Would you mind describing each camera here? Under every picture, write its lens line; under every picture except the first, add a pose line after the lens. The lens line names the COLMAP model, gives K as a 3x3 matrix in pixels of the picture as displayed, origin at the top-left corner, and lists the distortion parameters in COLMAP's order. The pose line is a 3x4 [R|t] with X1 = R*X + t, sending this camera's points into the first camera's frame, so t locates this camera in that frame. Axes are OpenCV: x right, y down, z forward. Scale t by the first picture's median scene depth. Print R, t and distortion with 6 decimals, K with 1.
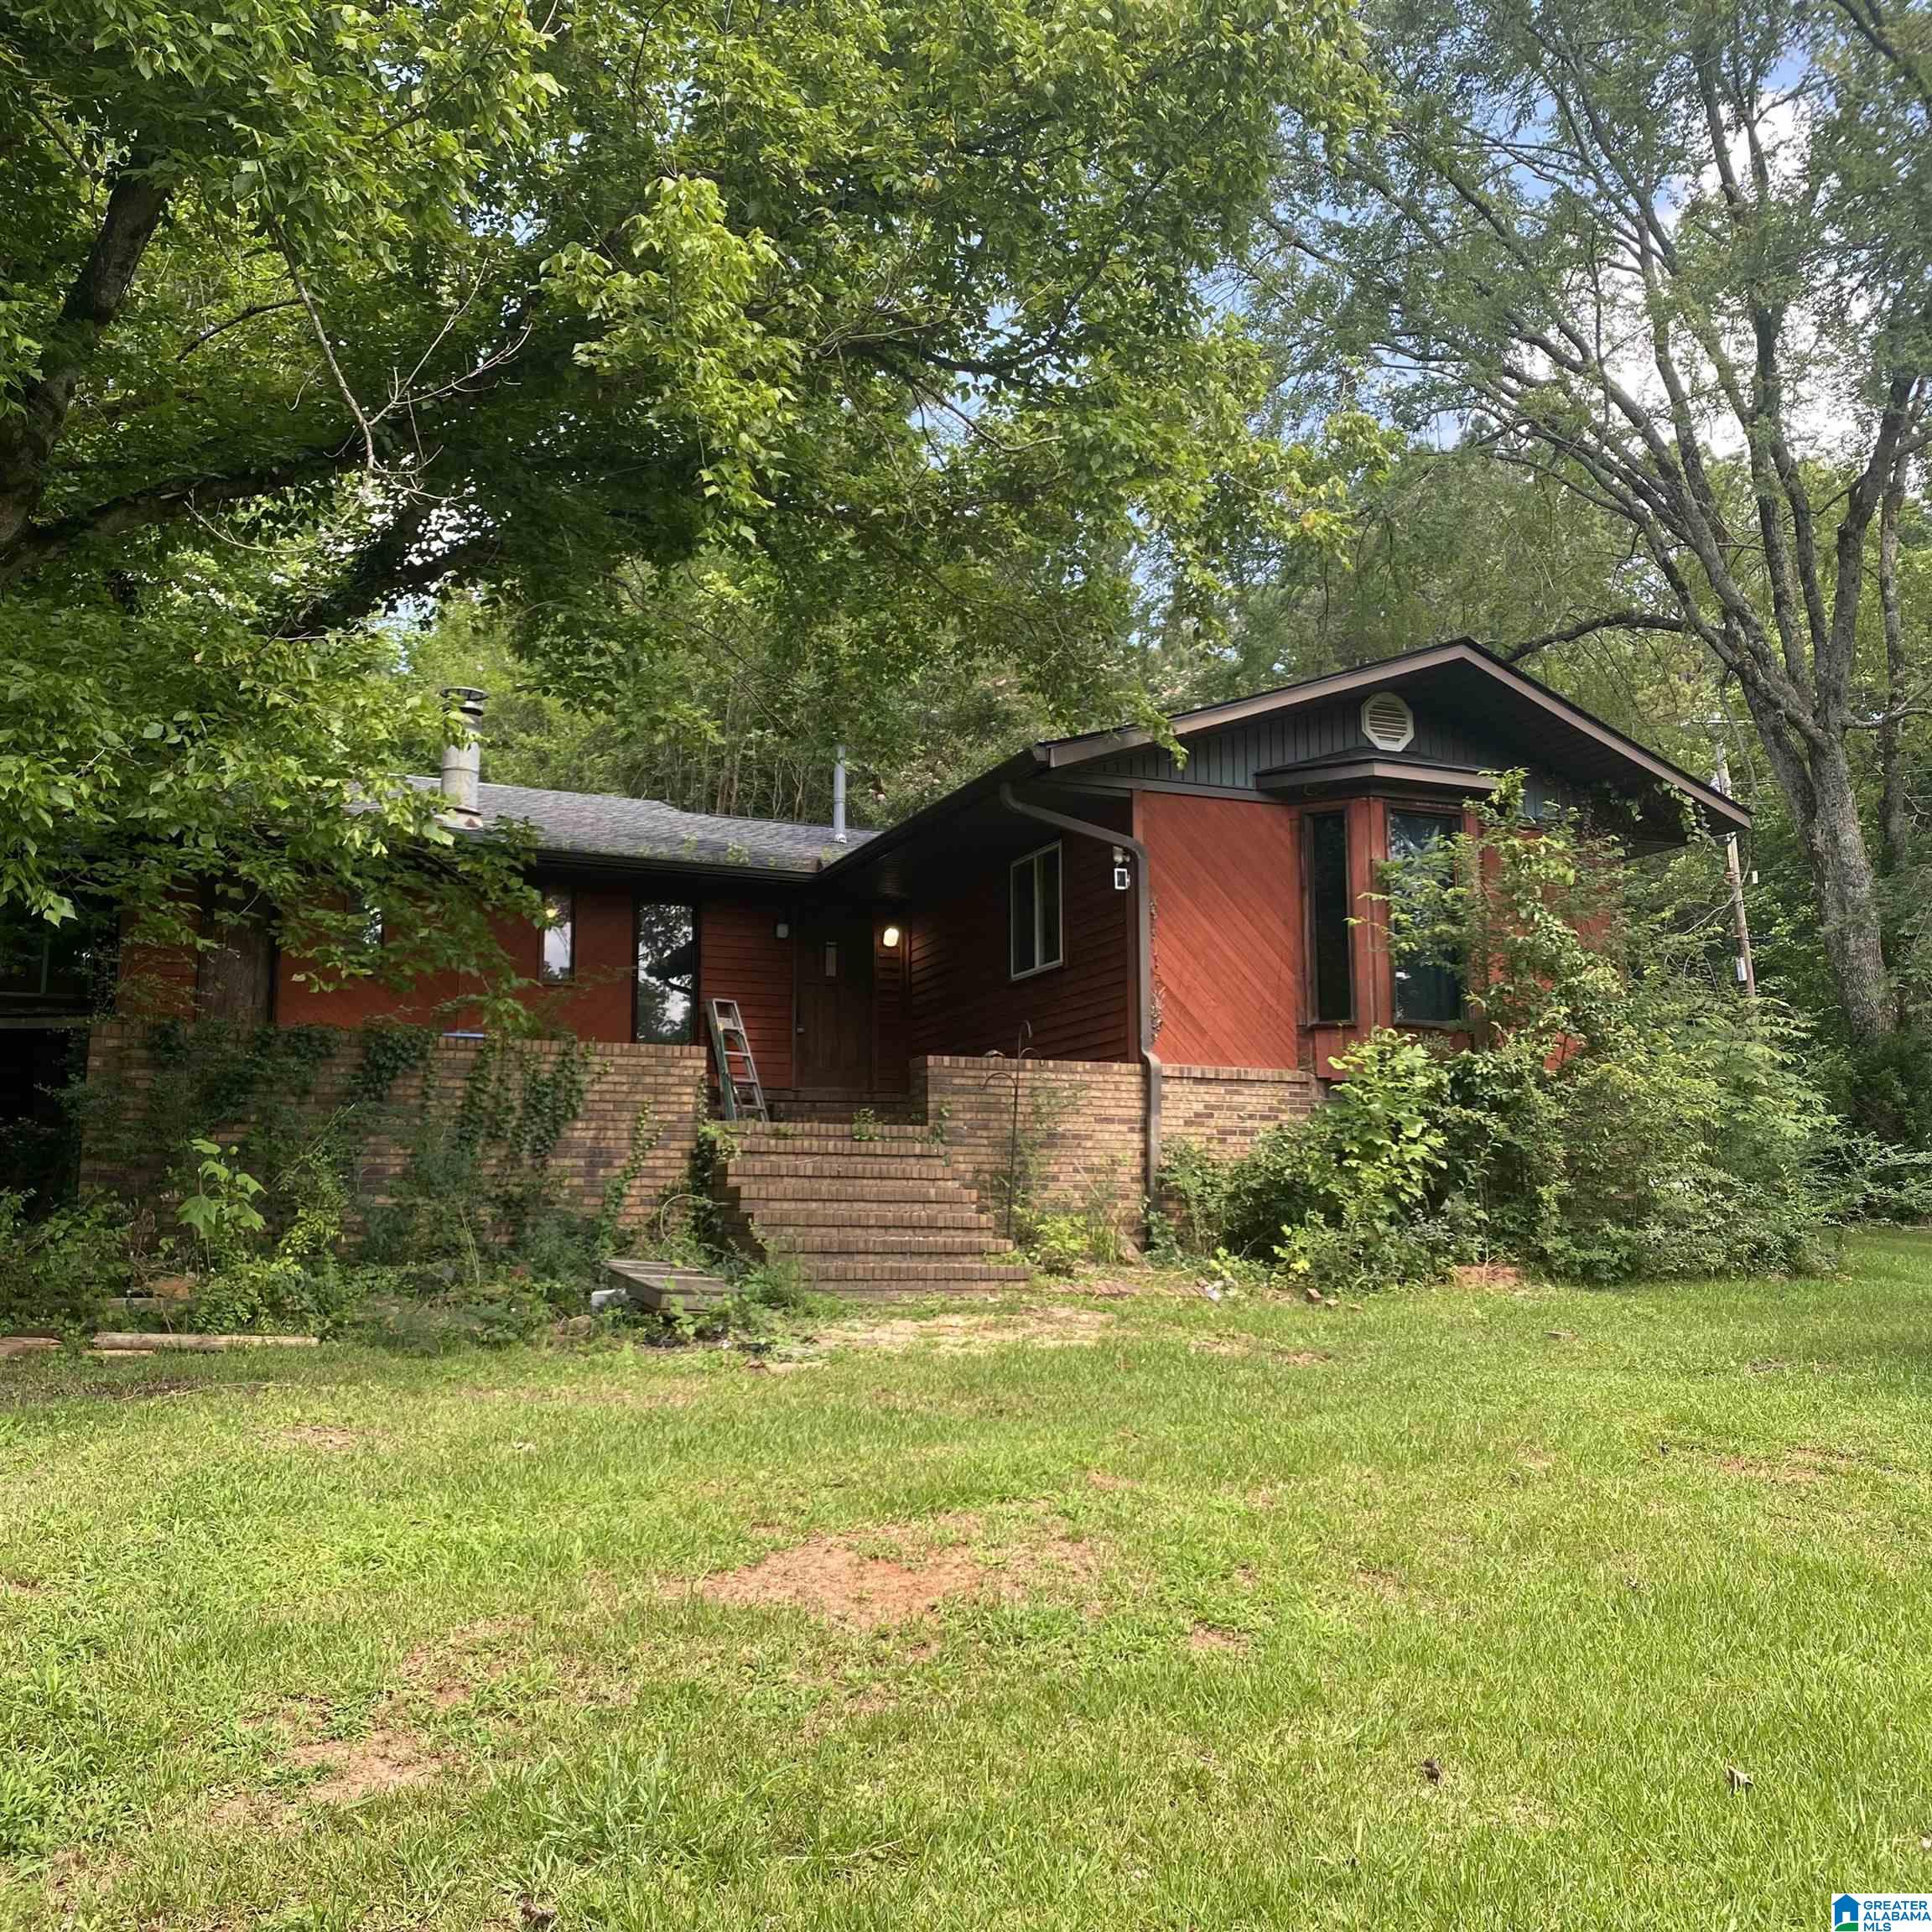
lens RADIAL K [[1698.8, 0, 965.6], [0, 1698.8, 966.6], [0, 0, 1]] dist [0.043714, -0.004654]
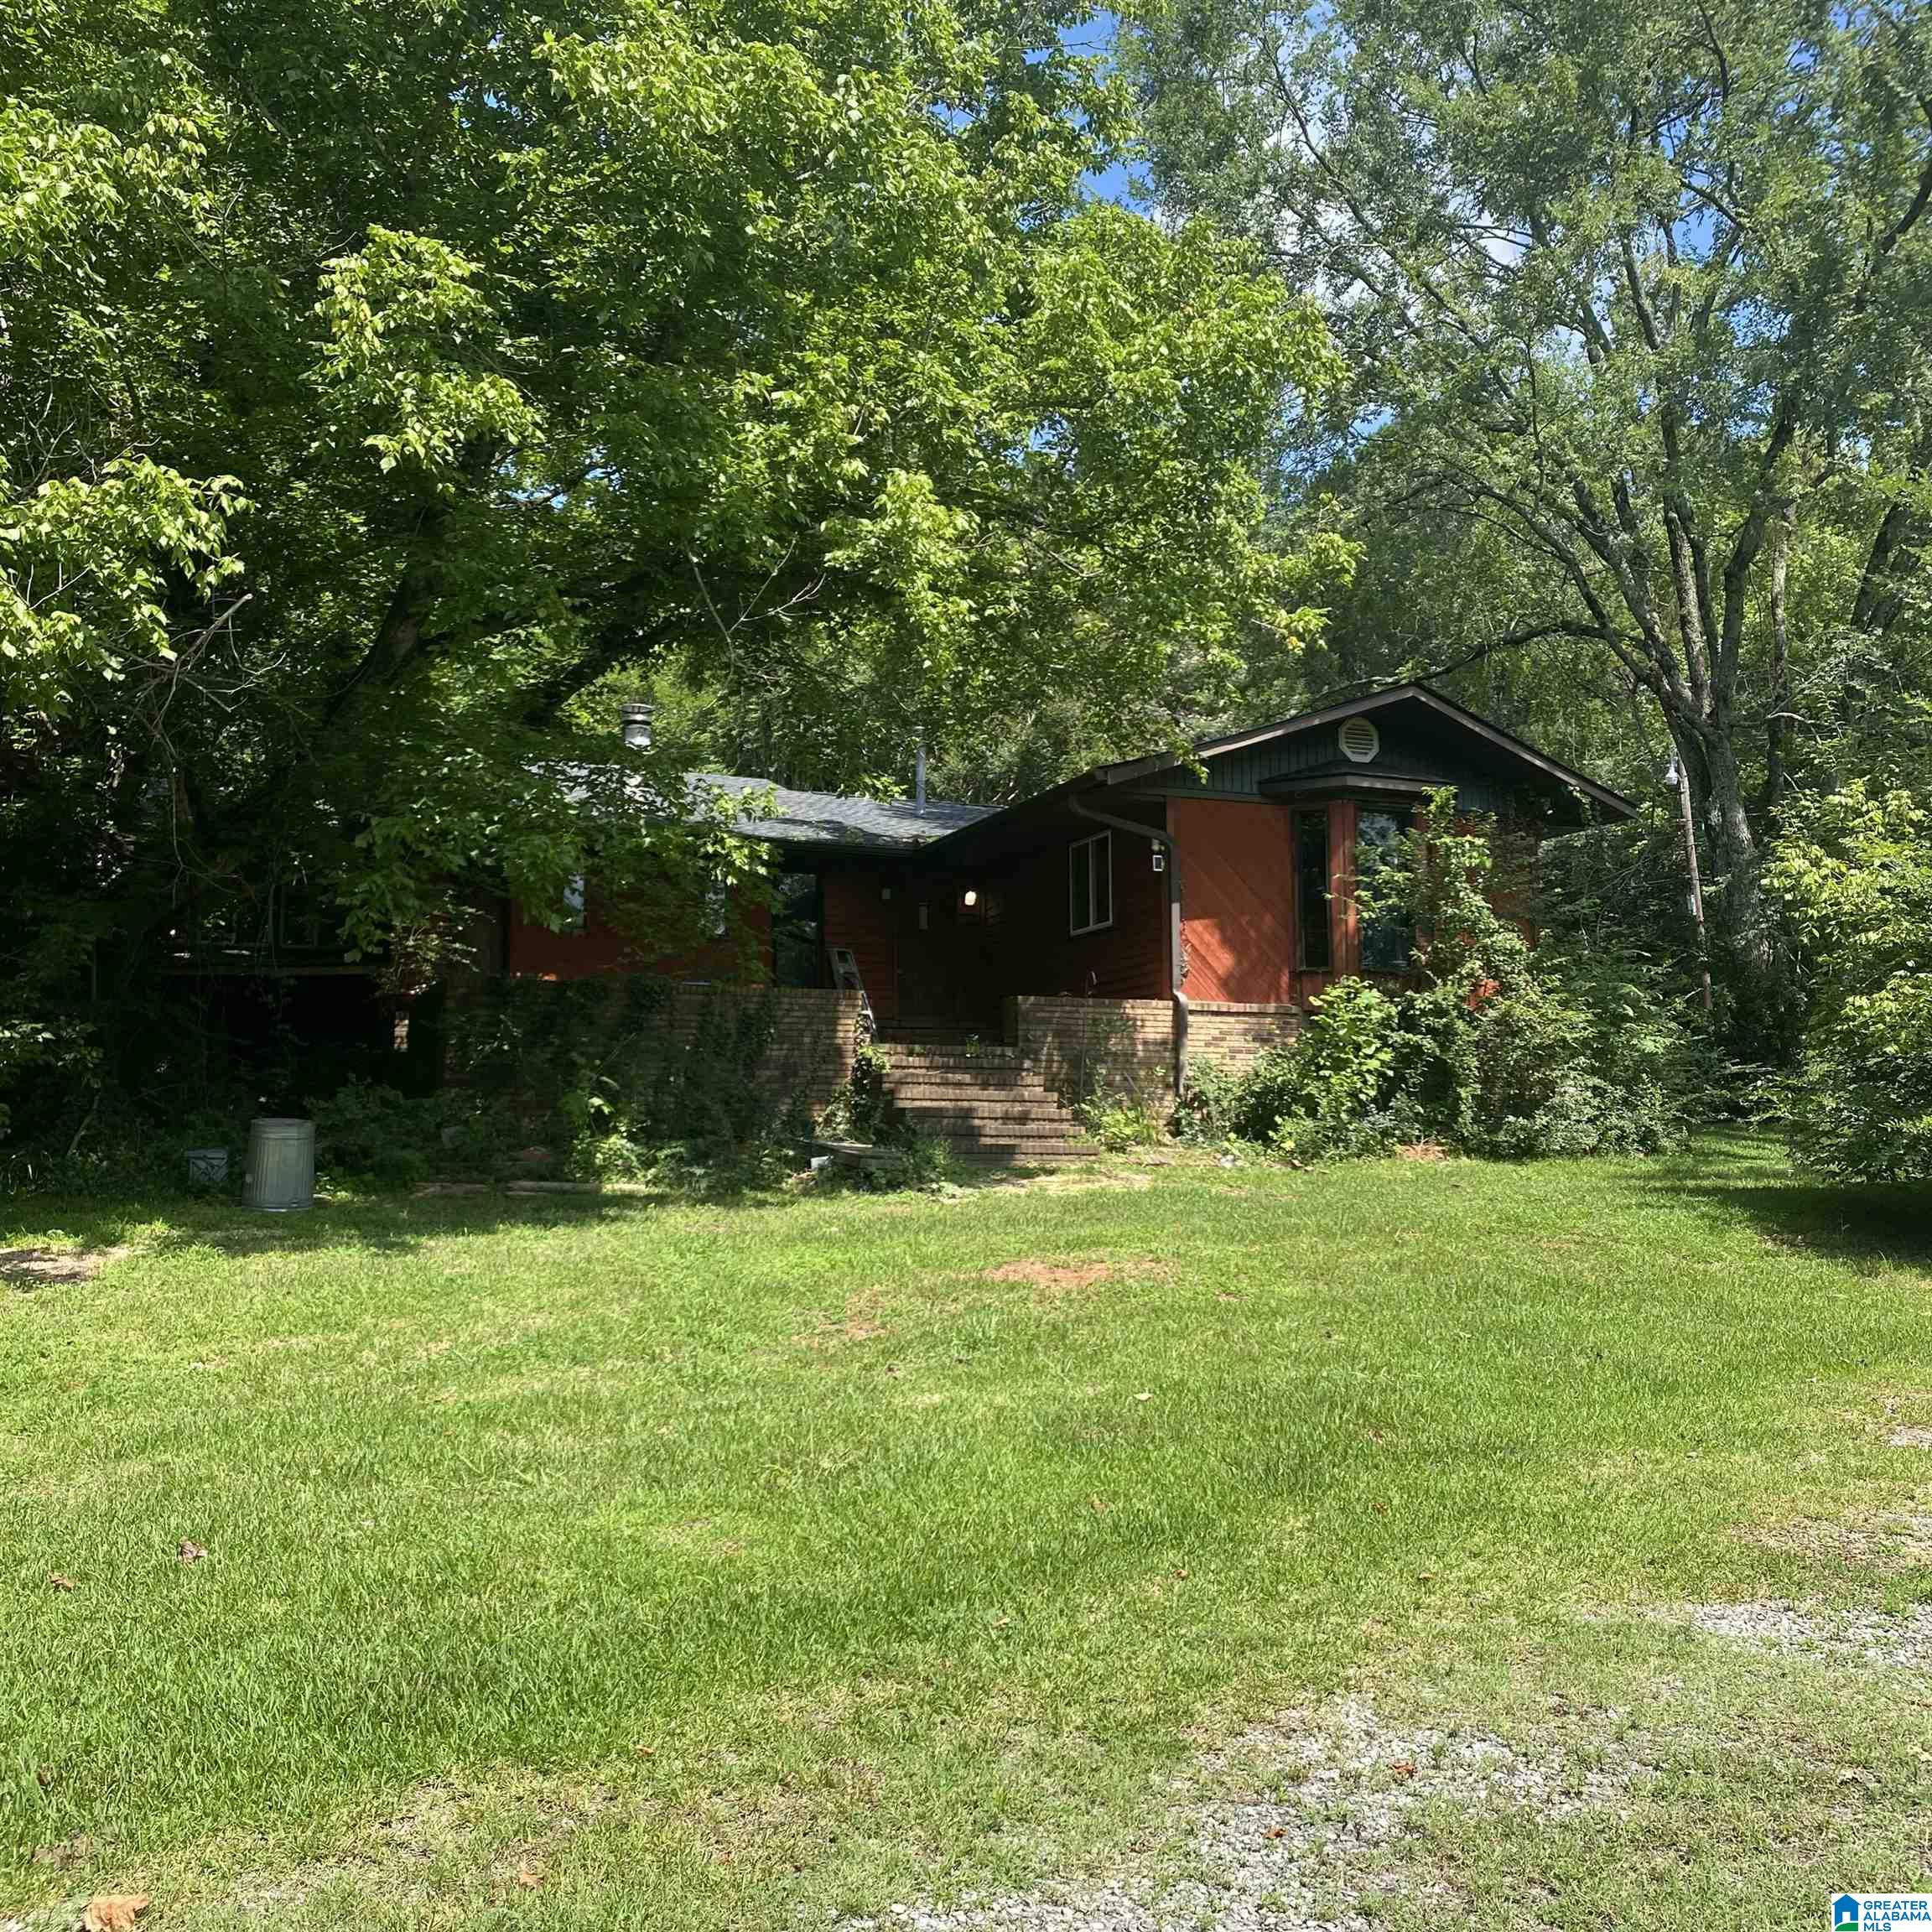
lens RADIAL K [[1698.8, 0, 969.2], [0, 1698.8, 967.2], [0, 0, 1]] dist [0.043714, -0.004654]
pose [[0.999992, -0.002889, -0.002588, -0.061588], [0.003006, 0.998922, 0.046329, -0.036545], [0.002451, -0.046337, 0.998923, -0.389923]]
